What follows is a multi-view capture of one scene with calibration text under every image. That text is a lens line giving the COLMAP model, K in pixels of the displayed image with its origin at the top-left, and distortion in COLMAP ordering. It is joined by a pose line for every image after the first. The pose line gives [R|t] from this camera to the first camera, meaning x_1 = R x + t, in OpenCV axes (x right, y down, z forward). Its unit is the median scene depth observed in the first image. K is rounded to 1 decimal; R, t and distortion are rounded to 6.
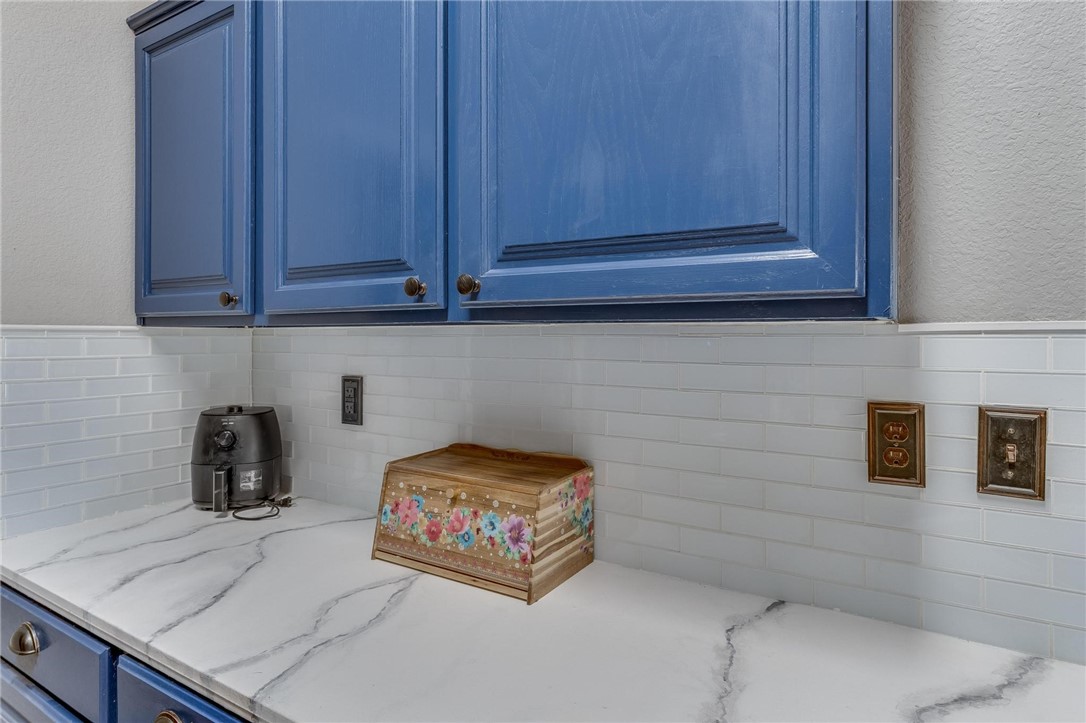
lens RADIAL K [[595.4, 0, 543.0], [0, 595.4, 361.5], [0, 0, 1]] dist [-0.003464, -0.001058]
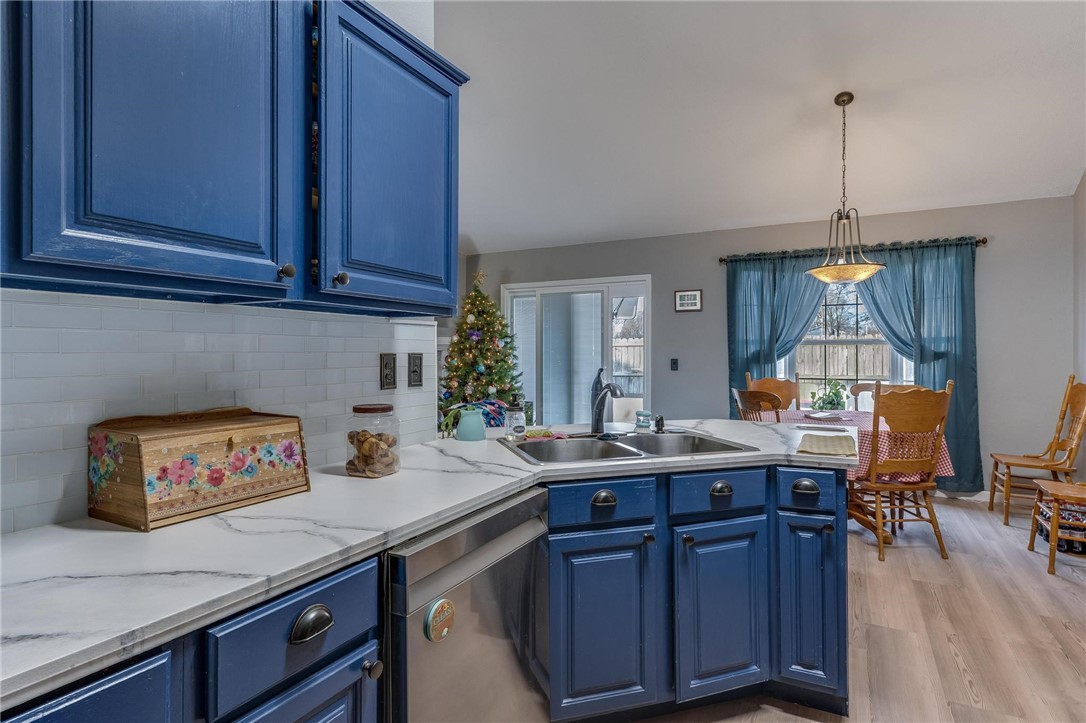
lens RADIAL K [[563.4, 0, 543.0], [0, 563.4, 361.5], [0, 0, 1]] dist [-0.002641, -0.000491]
pose [[-0.051661, -0.018117, 0.998500, -1.411206], [0.043134, 0.998862, 0.020355, 0.071798], [-0.997733, 0.044121, -0.050821, 0.449467]]
